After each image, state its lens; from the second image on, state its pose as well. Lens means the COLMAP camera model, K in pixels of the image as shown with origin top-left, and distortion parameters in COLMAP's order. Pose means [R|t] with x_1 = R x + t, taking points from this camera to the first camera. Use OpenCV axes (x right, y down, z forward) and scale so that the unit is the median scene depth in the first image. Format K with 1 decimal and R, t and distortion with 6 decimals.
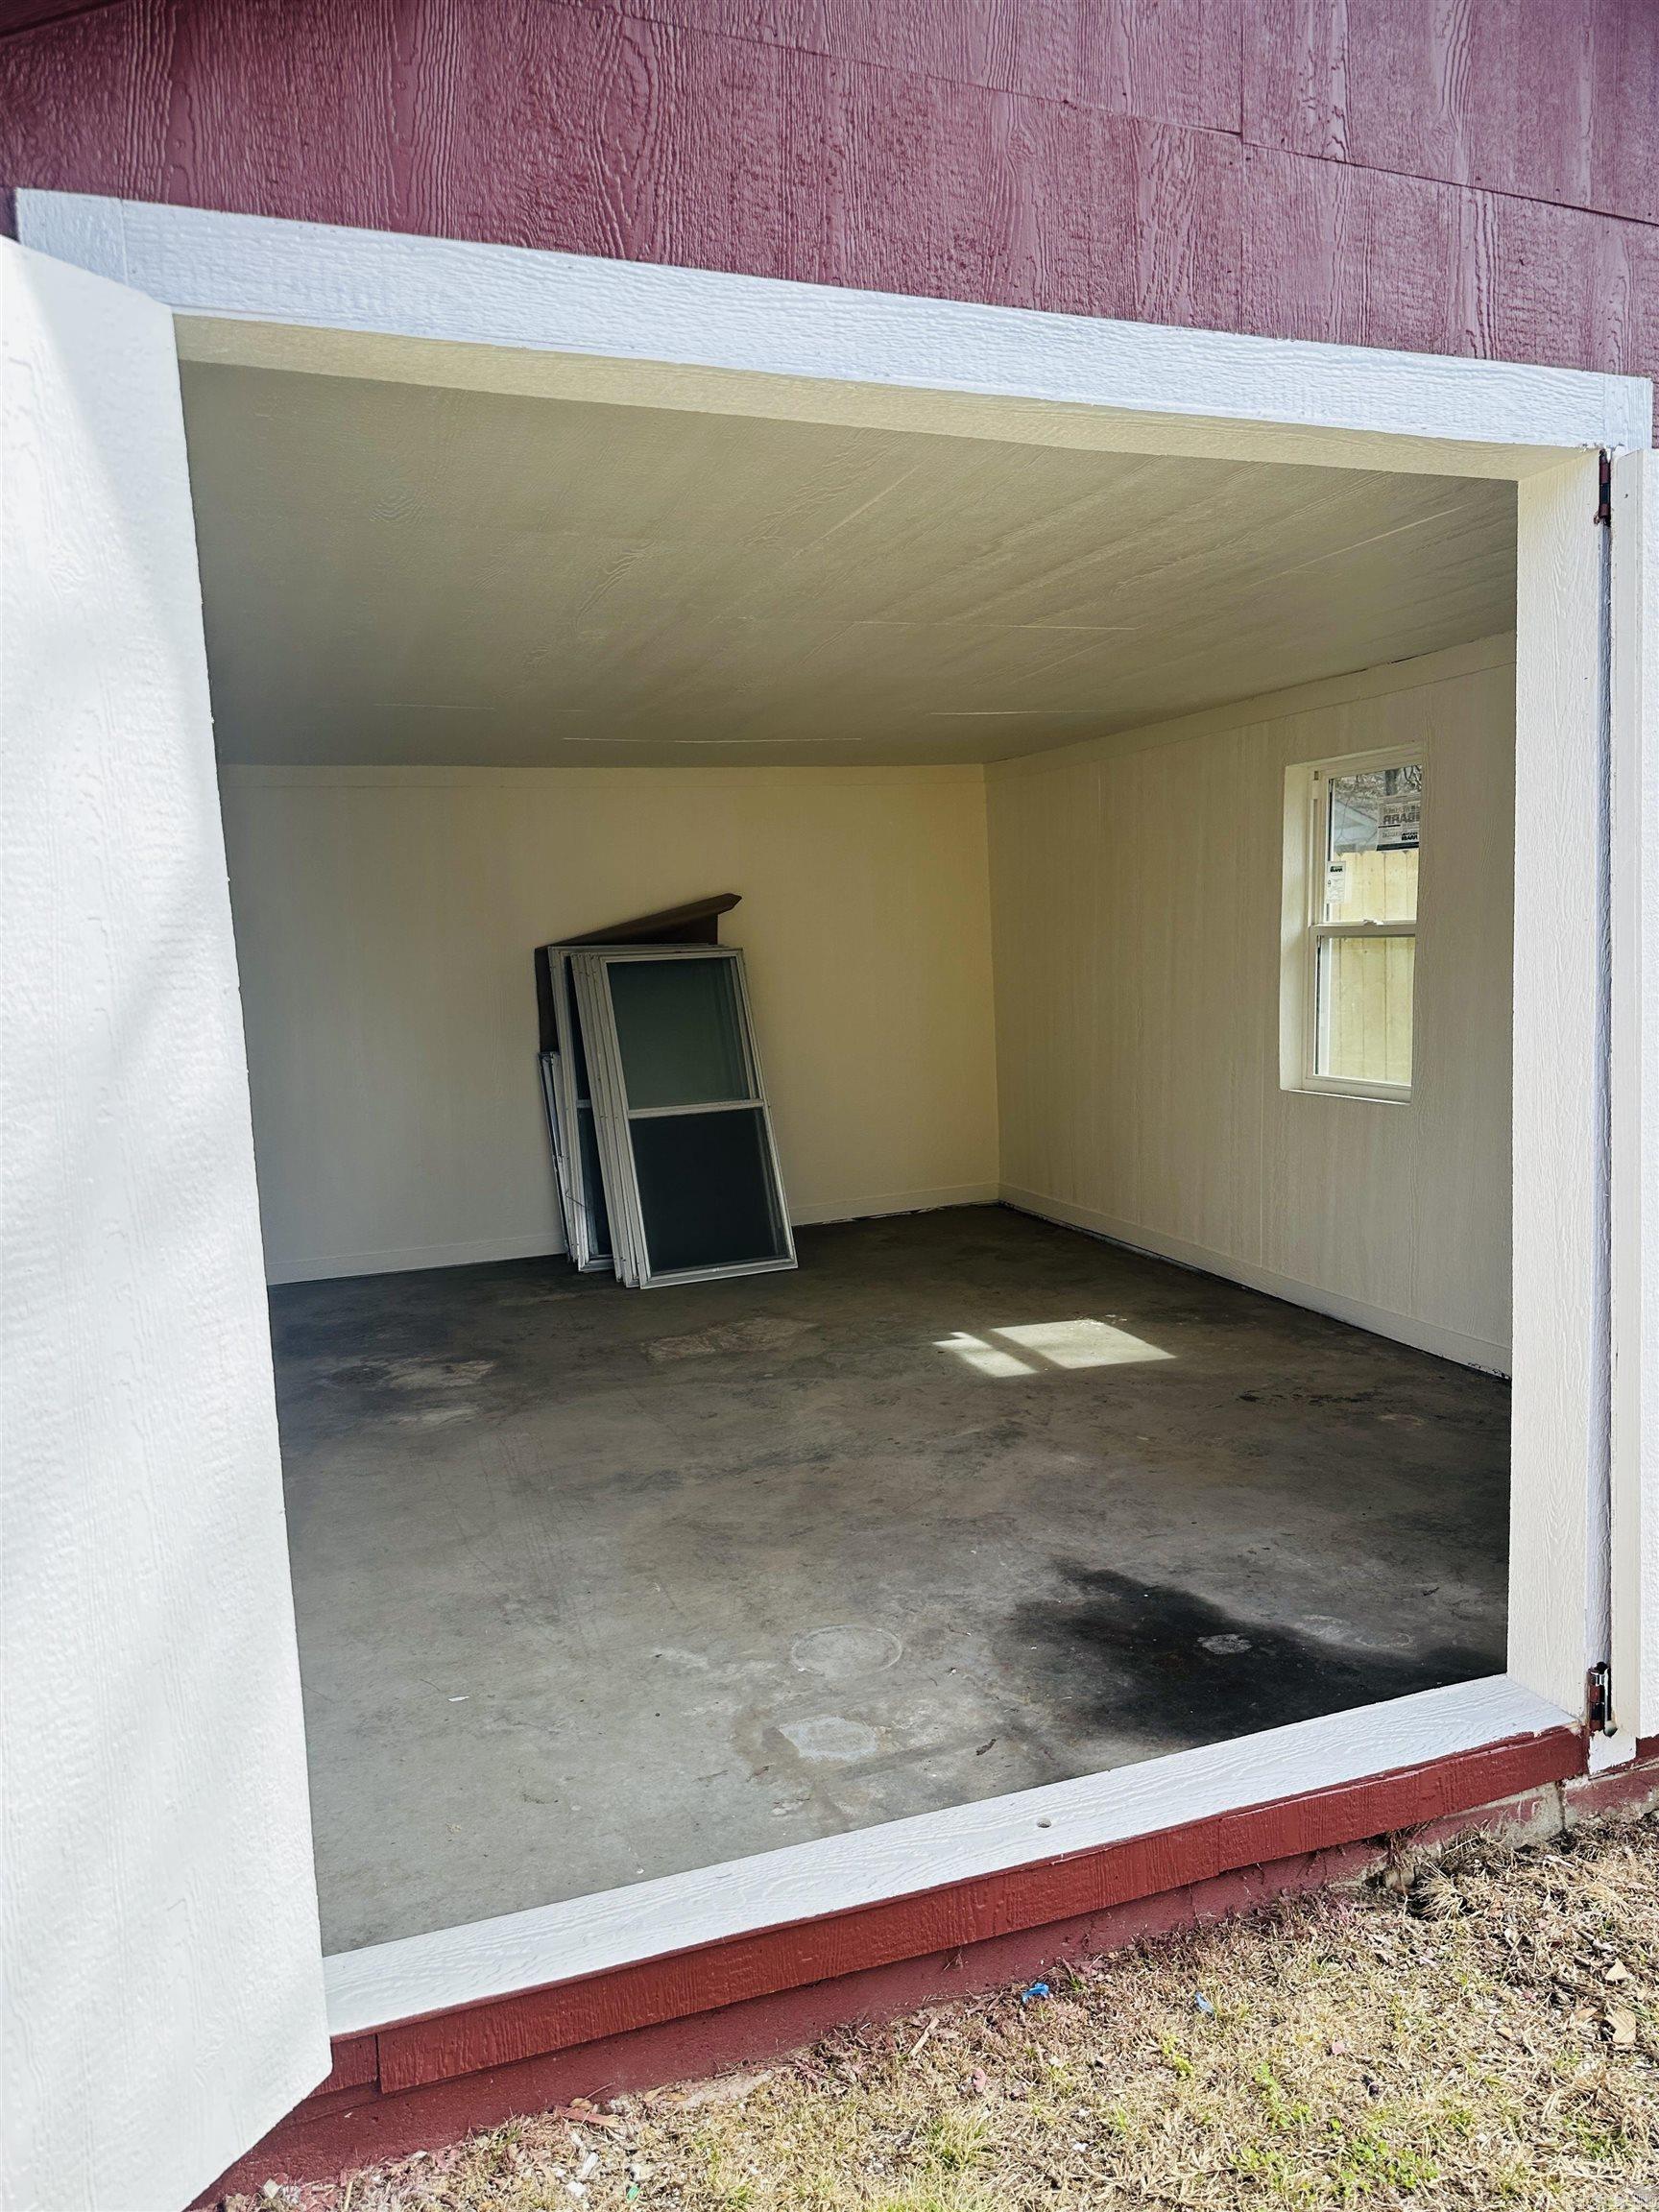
lens RADIAL K [[1552.7, 0, 829.5], [0, 1552.7, 1106.0], [0, 0, 1]] dist [0.093380, -0.109384]
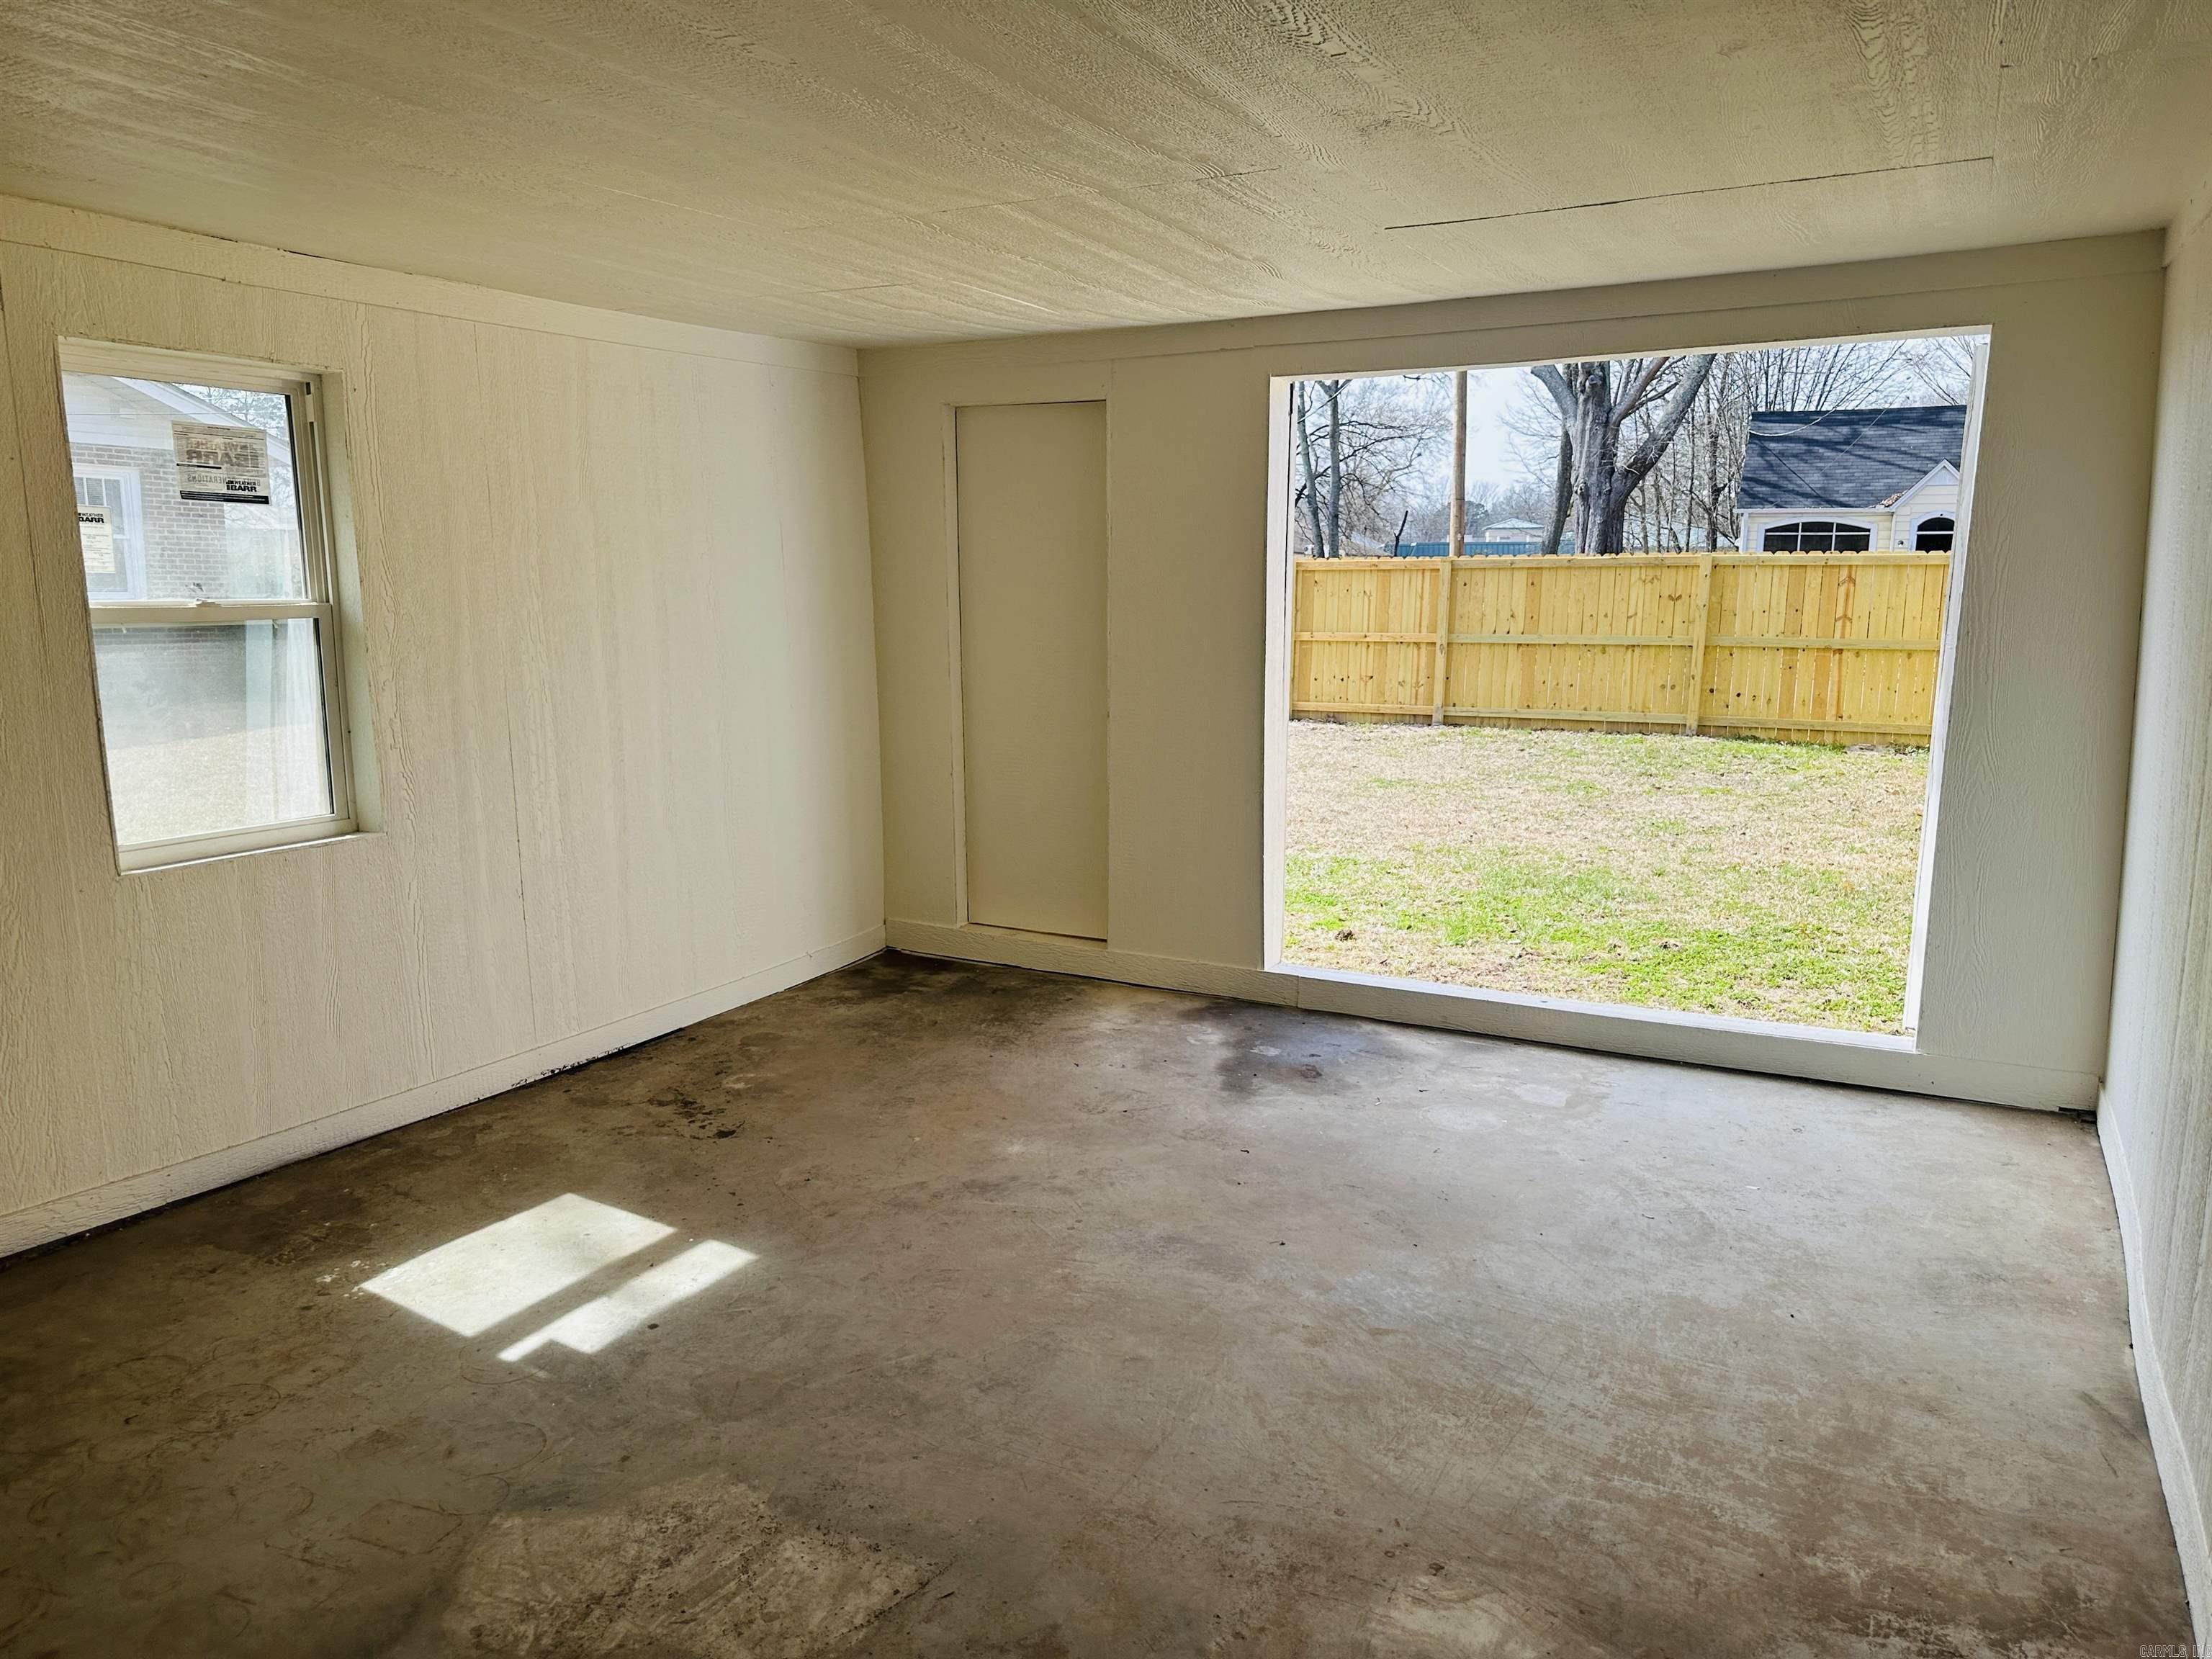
lens RADIAL K [[1552.7, 0, 1106.0], [0, 1552.7, 829.5], [0, 0, 1]] dist [0.093380, -0.109384]
pose [[-0.659373, -0.084709, 0.747029, -0.532311], [0.108488, 0.972512, 0.206035, -0.143047], [-0.743947, 0.216897, -0.632058, 1.387671]]
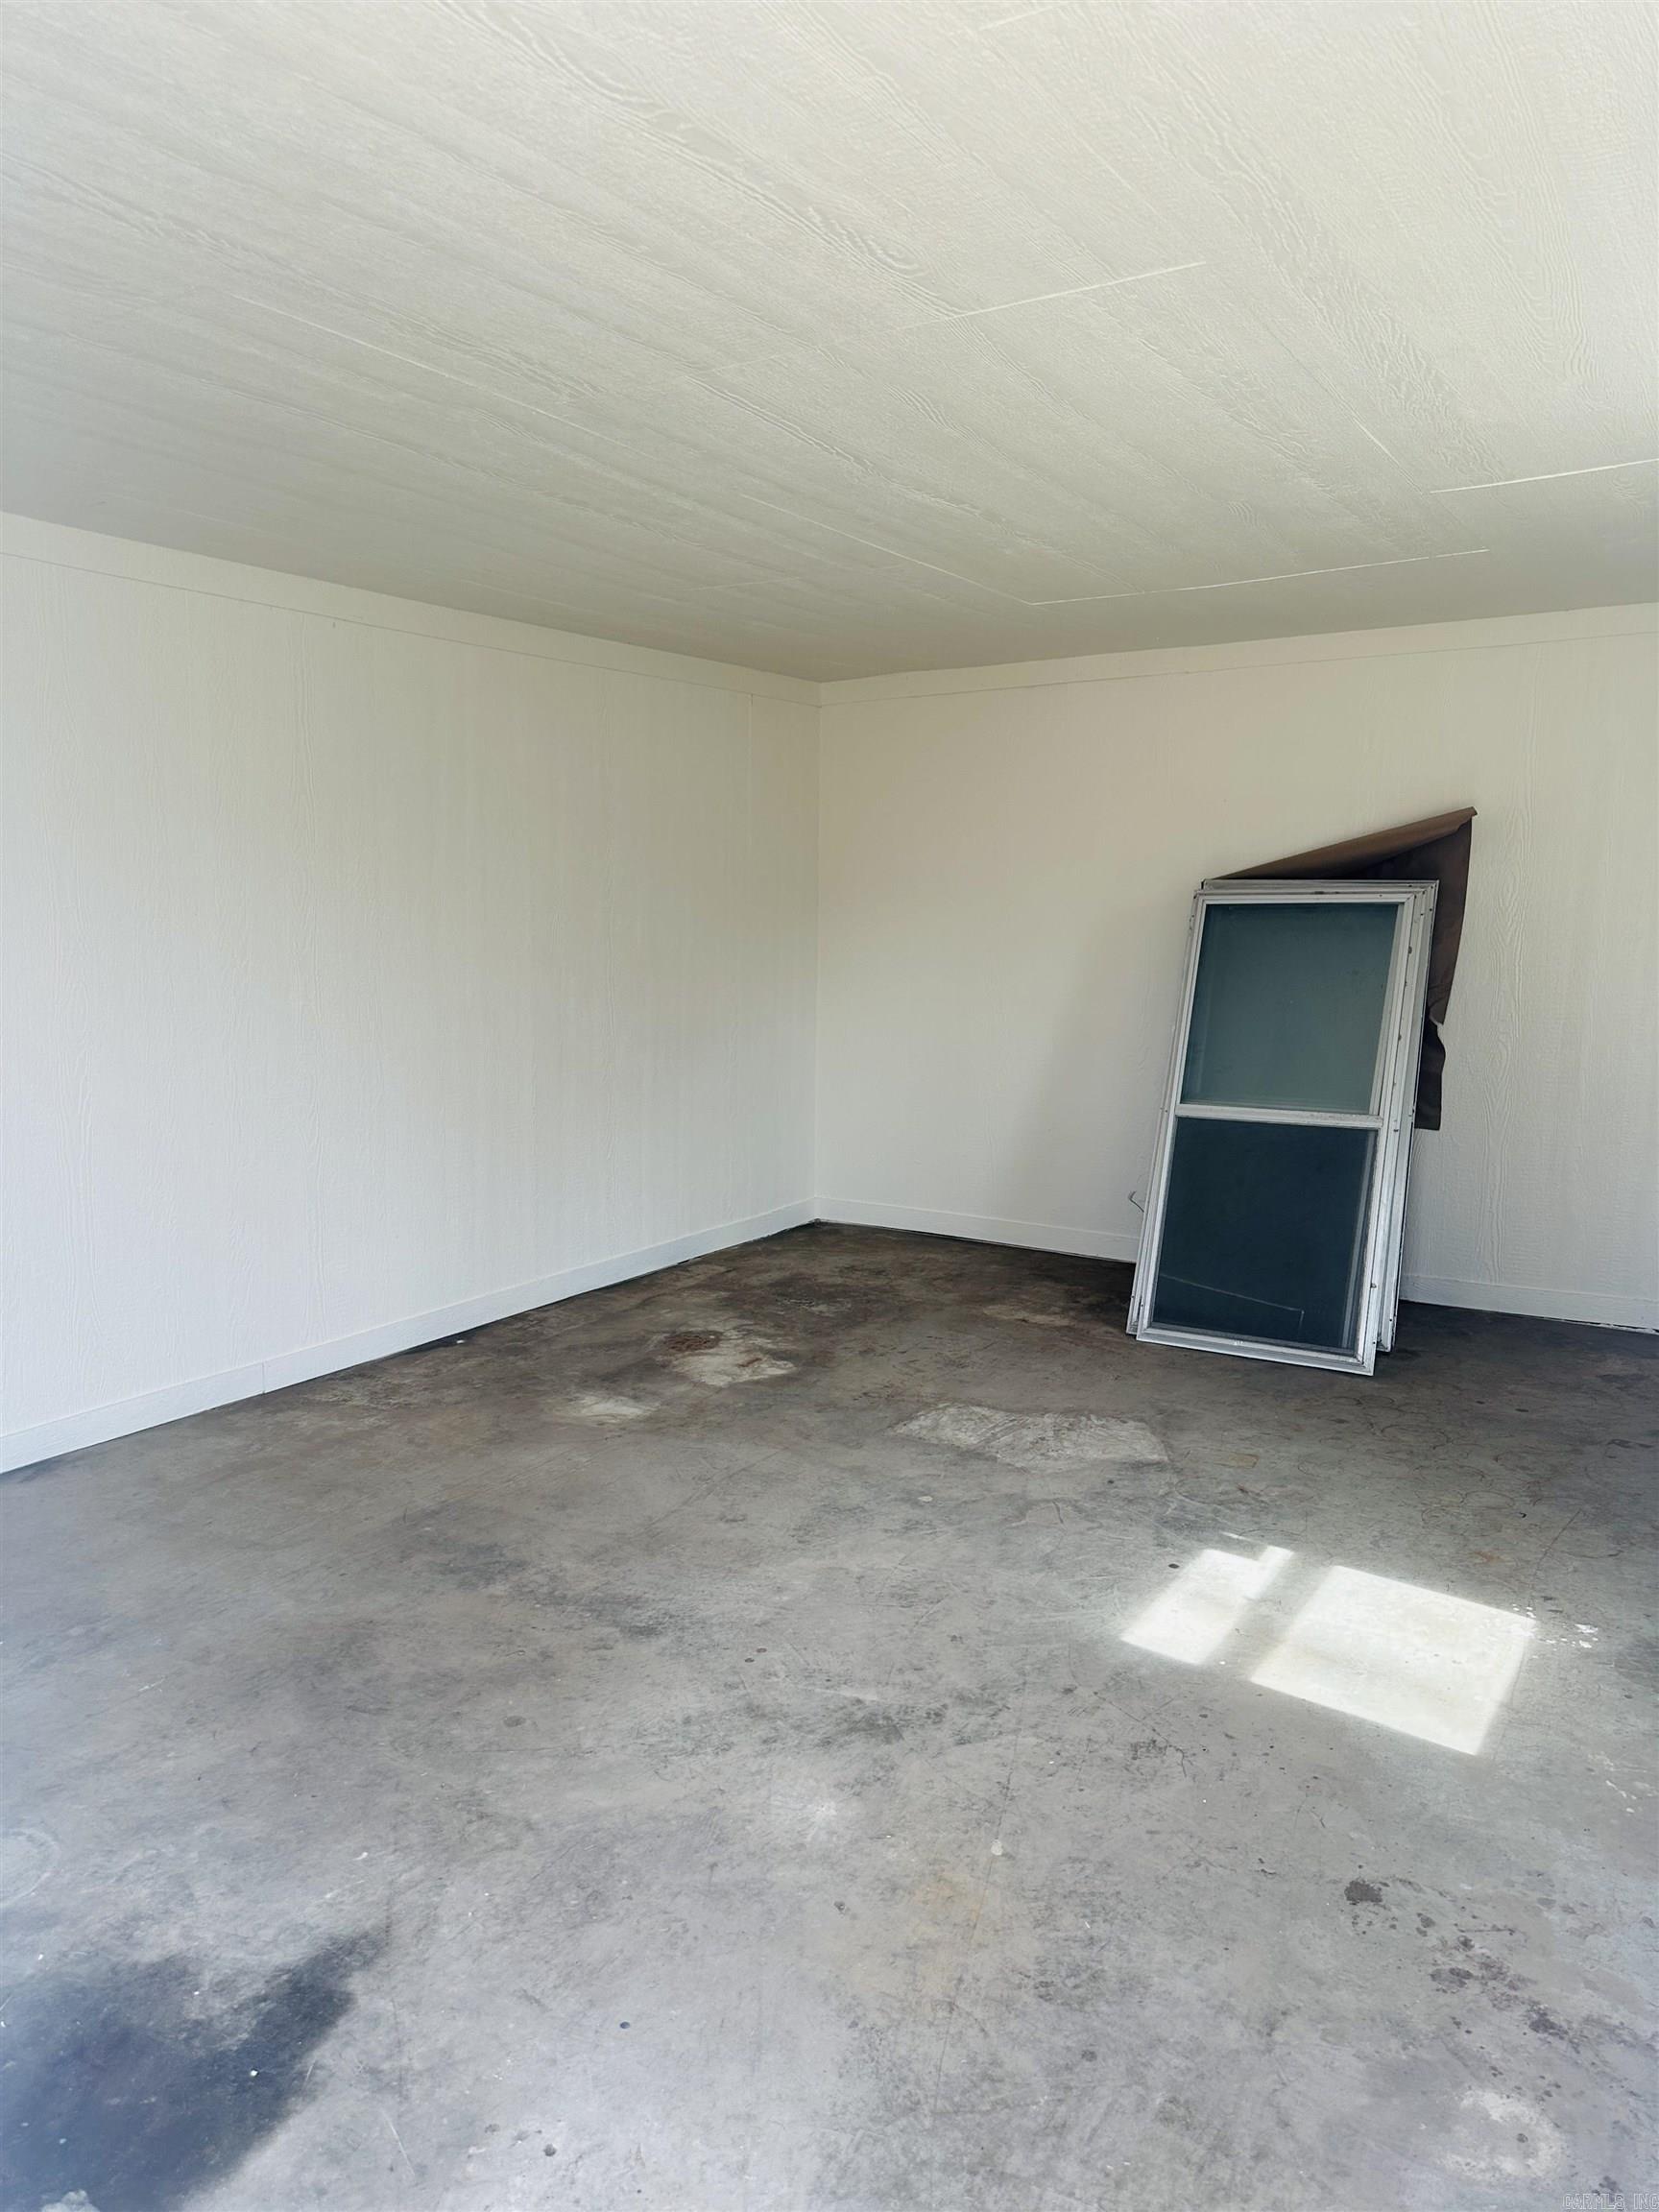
lens RADIAL K [[1552.7, 0, 829.5], [0, 1552.7, 1106.0], [0, 0, 1]] dist [0.093380, -0.109384]
pose [[0.597217, 0.150015, -0.787926, 0.522226], [-0.108817, 0.988425, 0.105710, -0.082486], [0.794664, 0.022608, 0.606629, 0.587761]]
